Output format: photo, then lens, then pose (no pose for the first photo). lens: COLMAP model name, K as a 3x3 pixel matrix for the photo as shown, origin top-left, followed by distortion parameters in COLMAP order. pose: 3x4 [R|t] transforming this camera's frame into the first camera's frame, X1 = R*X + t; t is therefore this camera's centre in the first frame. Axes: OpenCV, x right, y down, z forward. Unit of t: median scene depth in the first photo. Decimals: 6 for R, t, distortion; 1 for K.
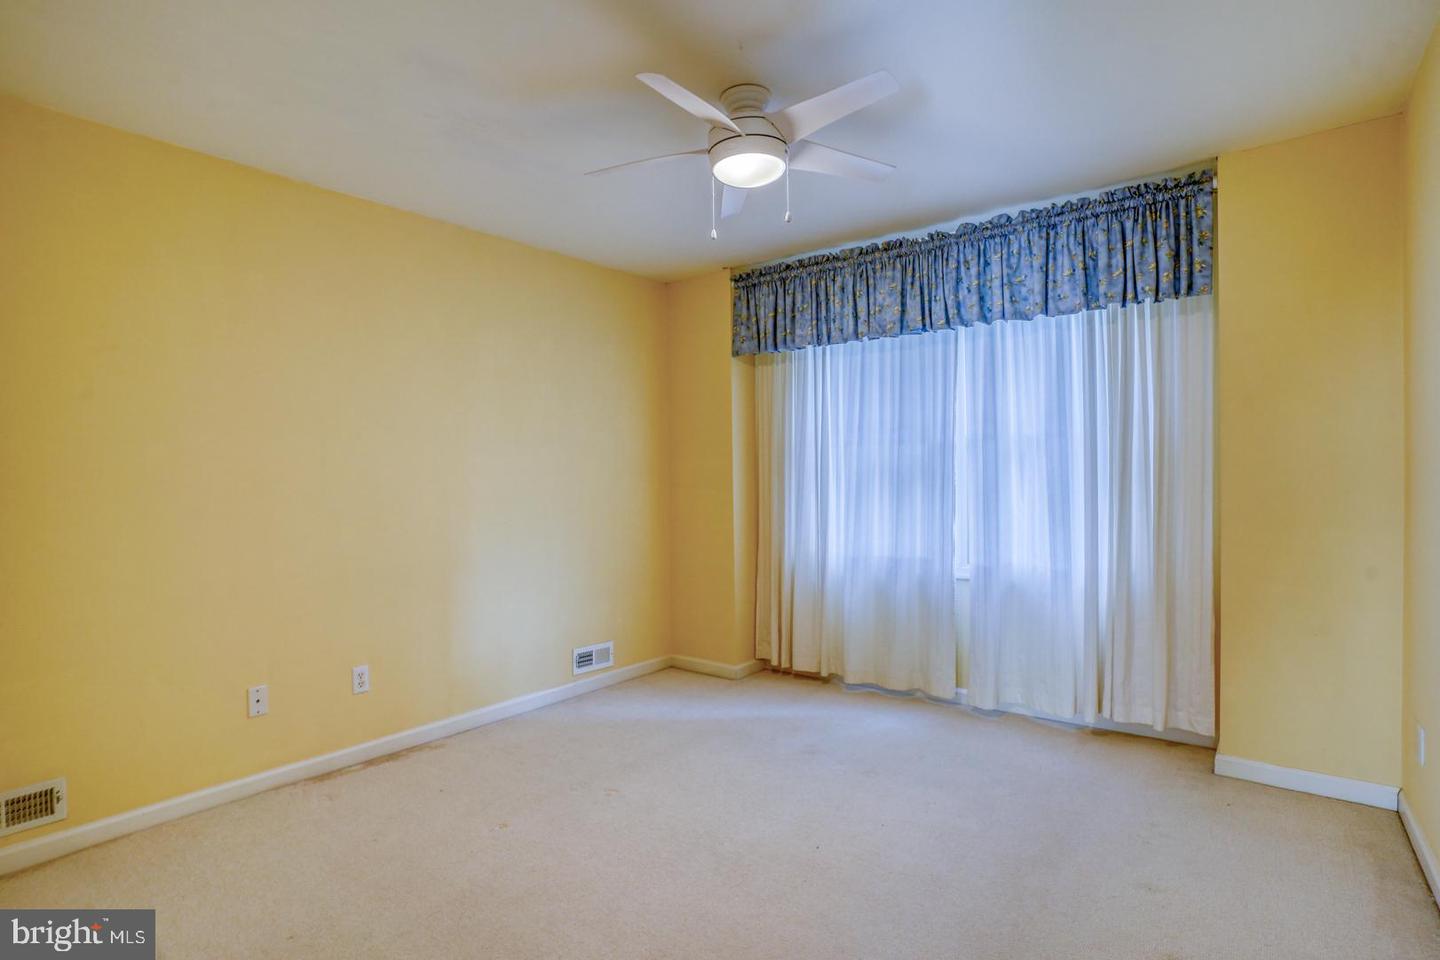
lens RADIAL K [[712.1, 0, 714.7], [0, 712.1, 473.0], [0, 0, 1]] dist [-0.080574, 0.041558]
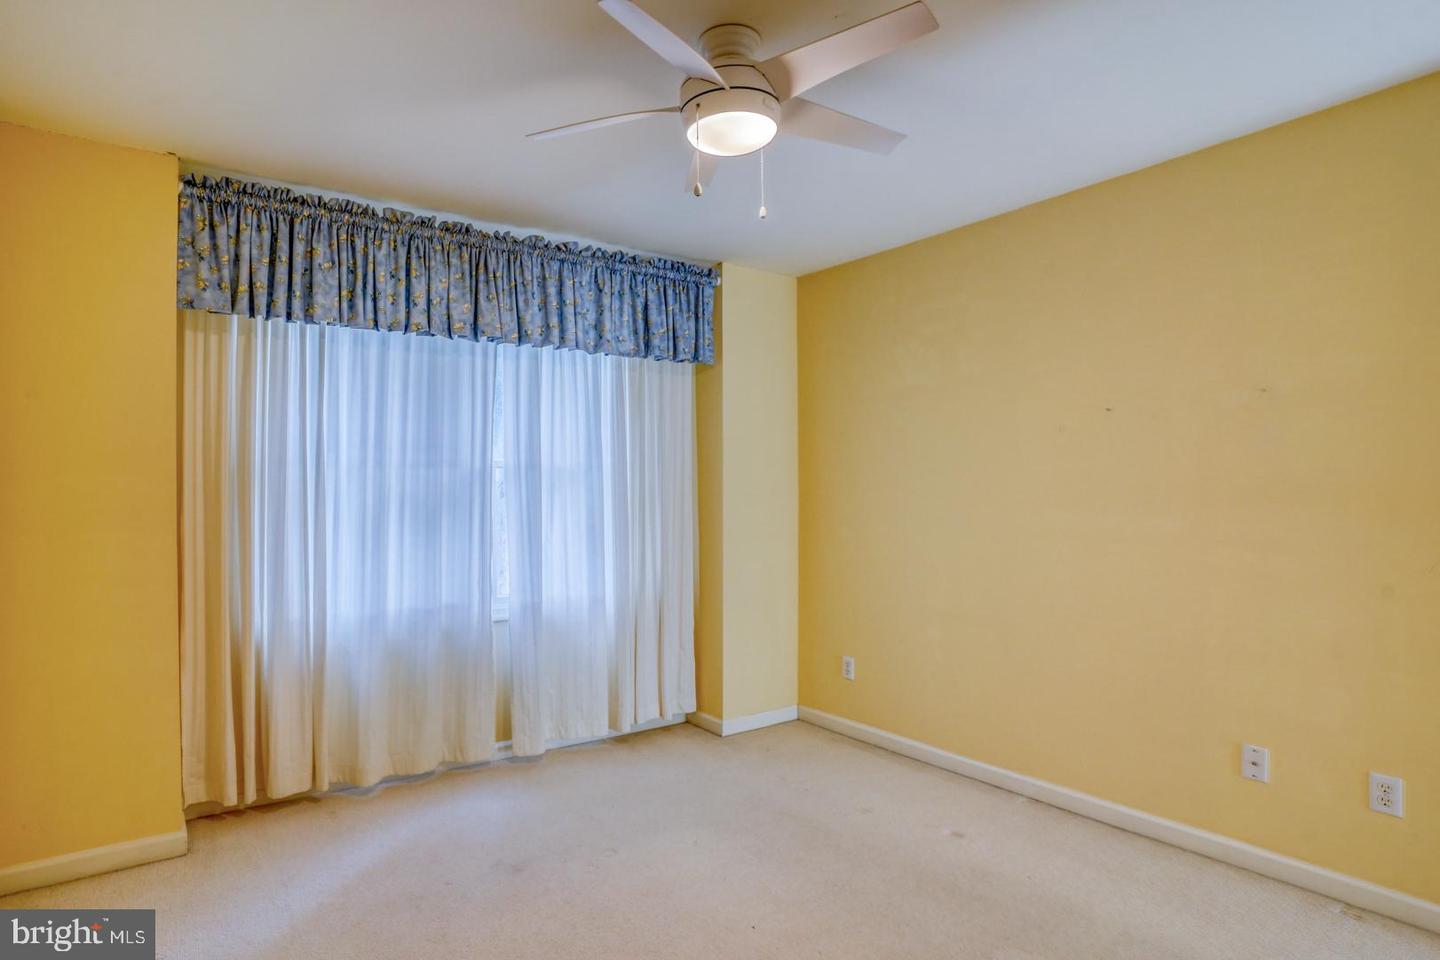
lens RADIAL K [[712.1, 0, 714.7], [0, 712.1, 473.0], [0, 0, 1]] dist [-0.080574, 0.041558]
pose [[0.326887, 0.031269, 0.944546, -0.414815], [-0.008596, 0.999510, -0.030114, -0.013959], [-0.945024, 0.001725, 0.326996, 0.442271]]
